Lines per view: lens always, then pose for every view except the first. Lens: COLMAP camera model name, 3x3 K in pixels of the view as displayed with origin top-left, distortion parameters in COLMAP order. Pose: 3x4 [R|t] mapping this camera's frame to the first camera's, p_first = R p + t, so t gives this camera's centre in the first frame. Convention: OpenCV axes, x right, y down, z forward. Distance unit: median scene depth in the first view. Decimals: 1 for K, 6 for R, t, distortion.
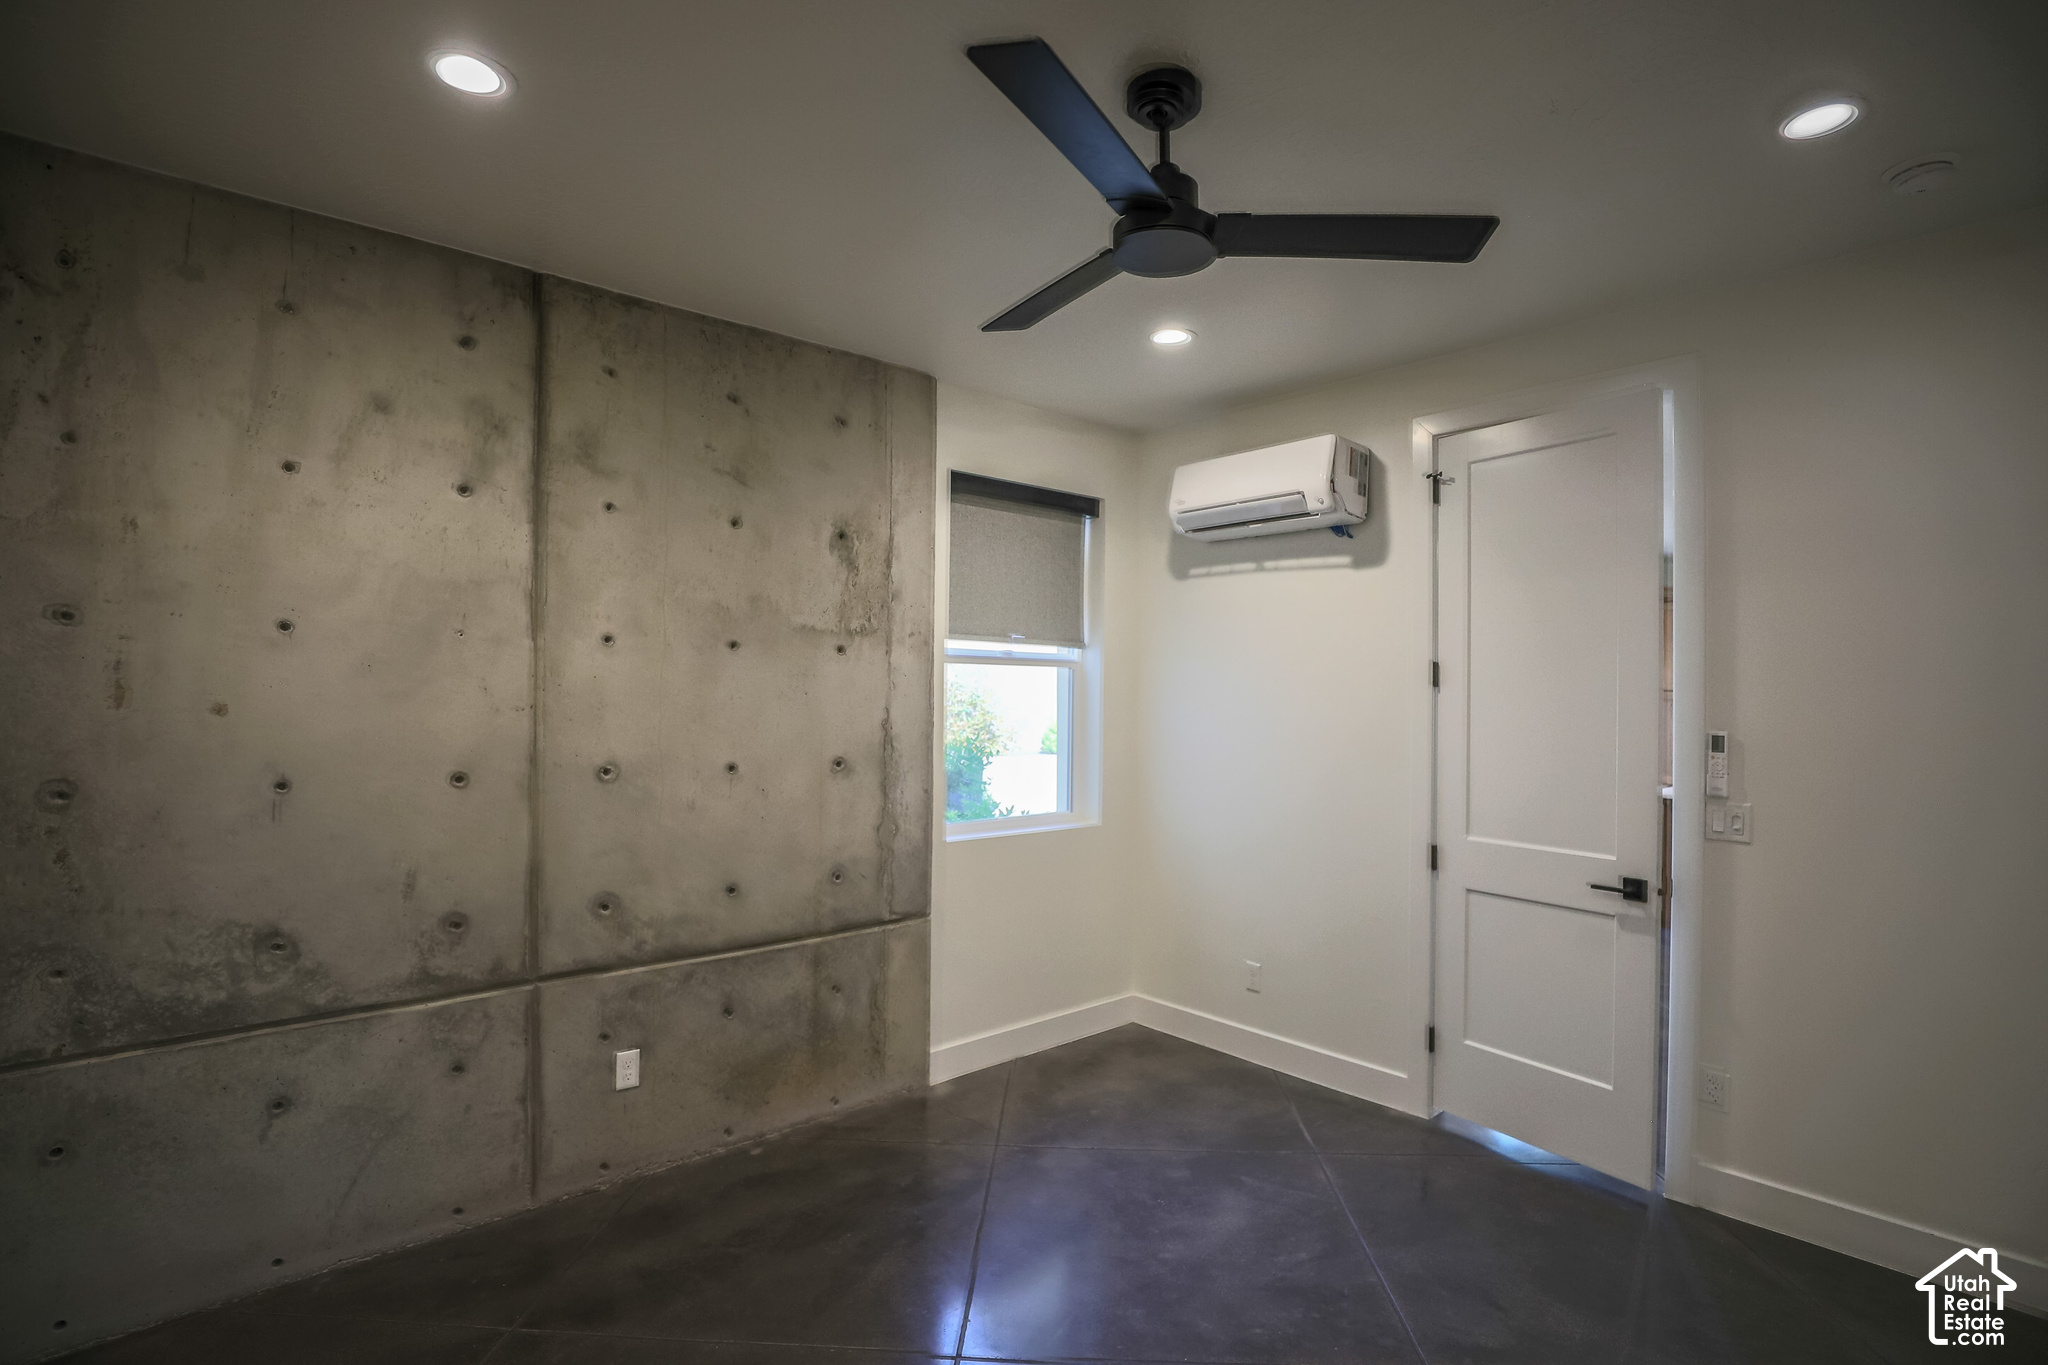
lens RADIAL K [[1011.8, 0, 1014.9], [0, 1011.8, 689.2], [0, 0, 1]] dist [-0.009196, 0.000692]
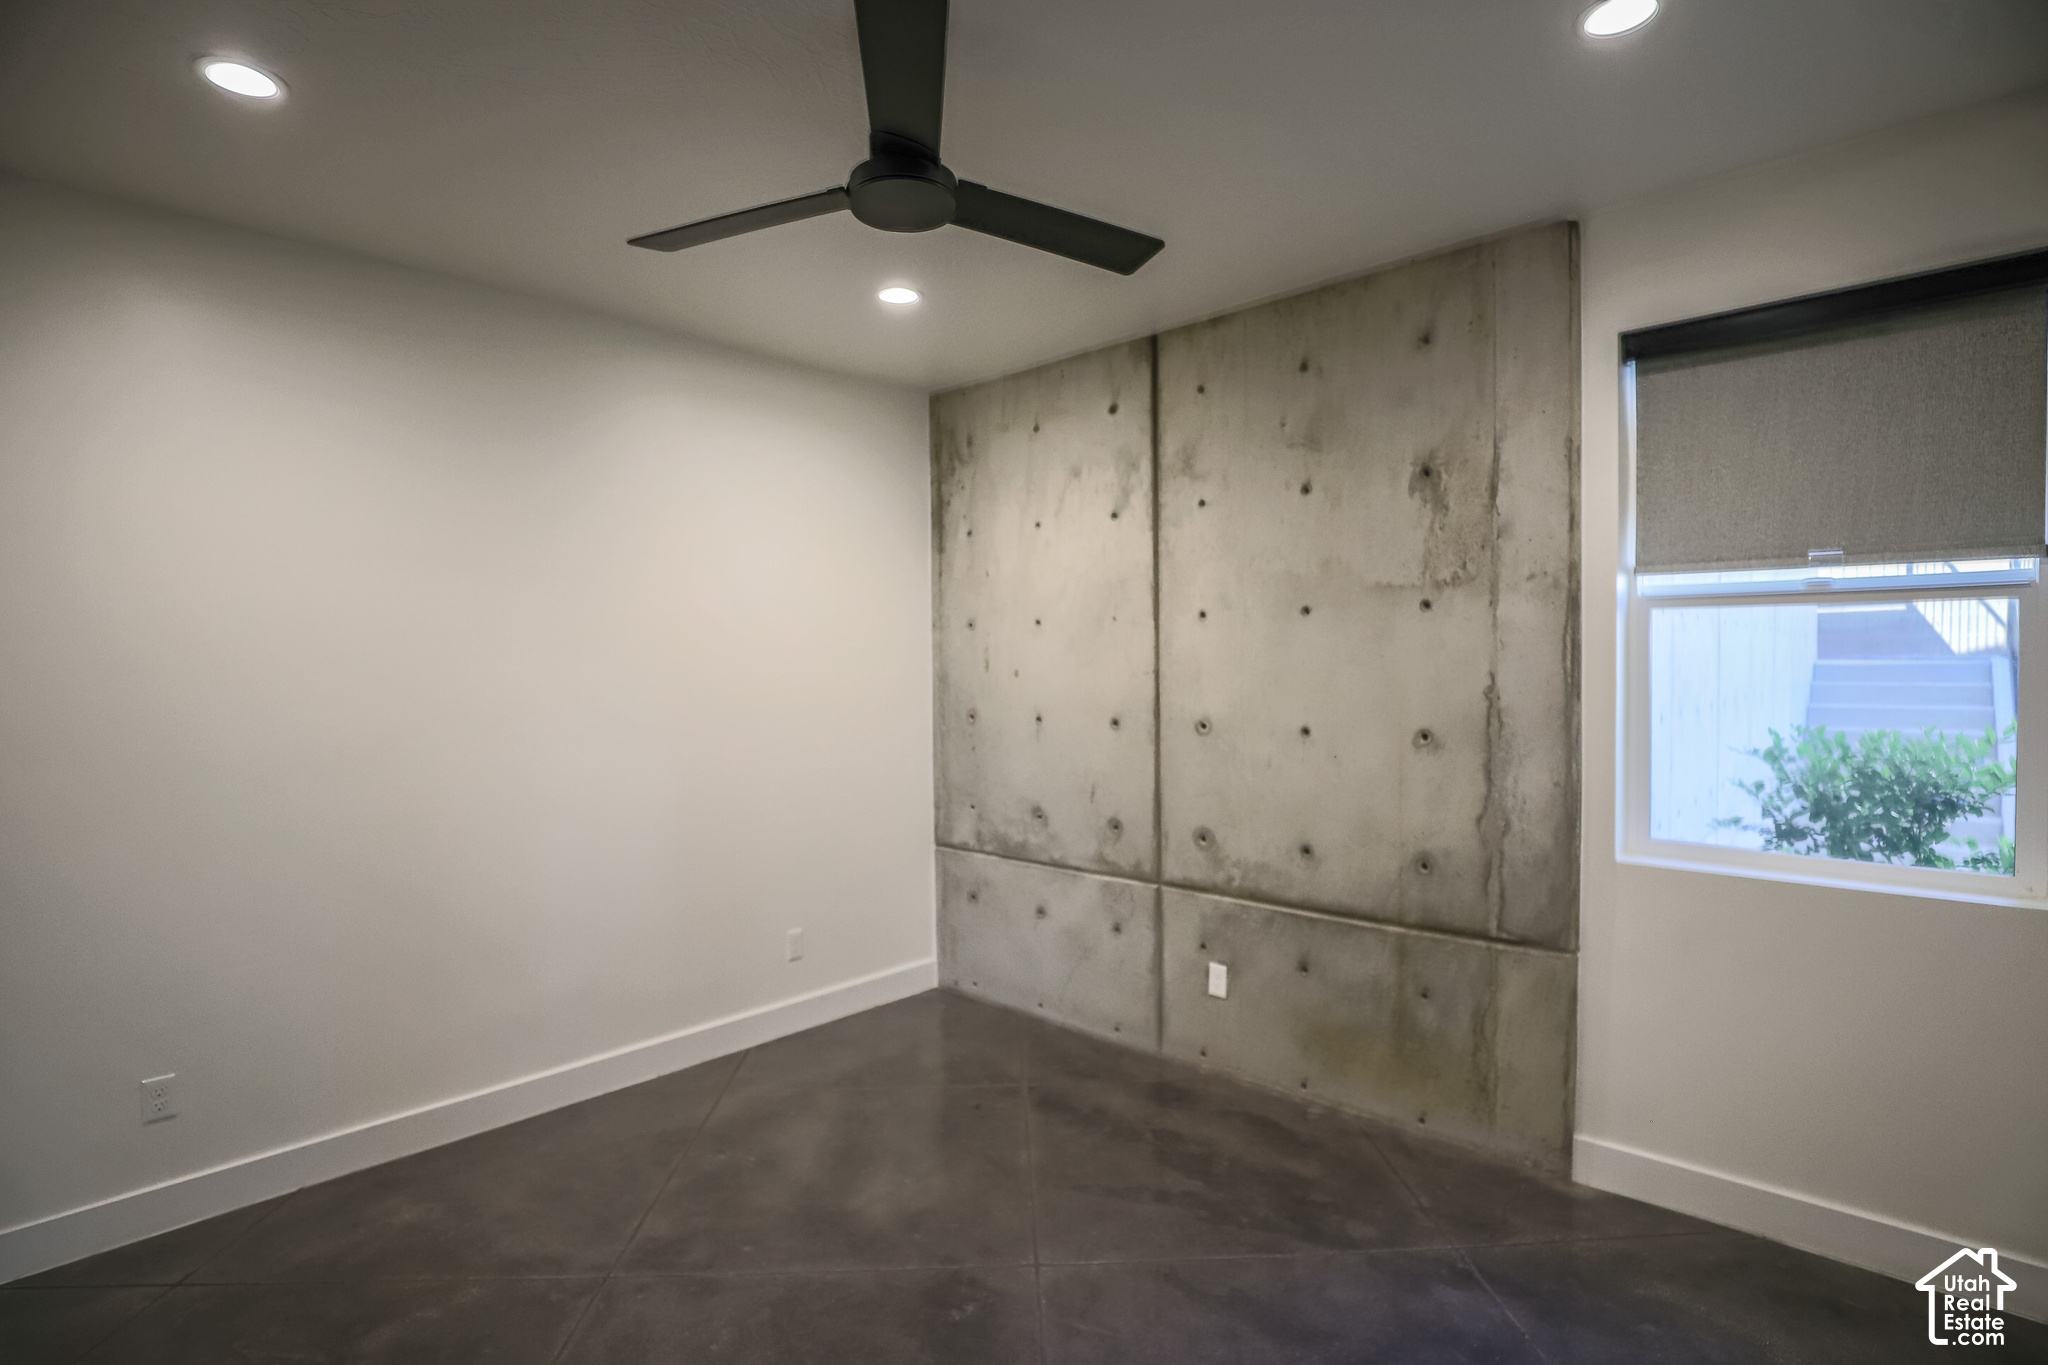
lens RADIAL K [[987.1, 0, 1024.0], [0, 987.1, 682.5], [0, 0, 1]] dist [-0.044624, 0.000803]
pose [[0.114214, 0.010293, -0.993403, 0.662226], [0.019063, 0.999740, 0.012550, 0.010390], [0.993273, -0.020371, 0.113988, 0.600234]]
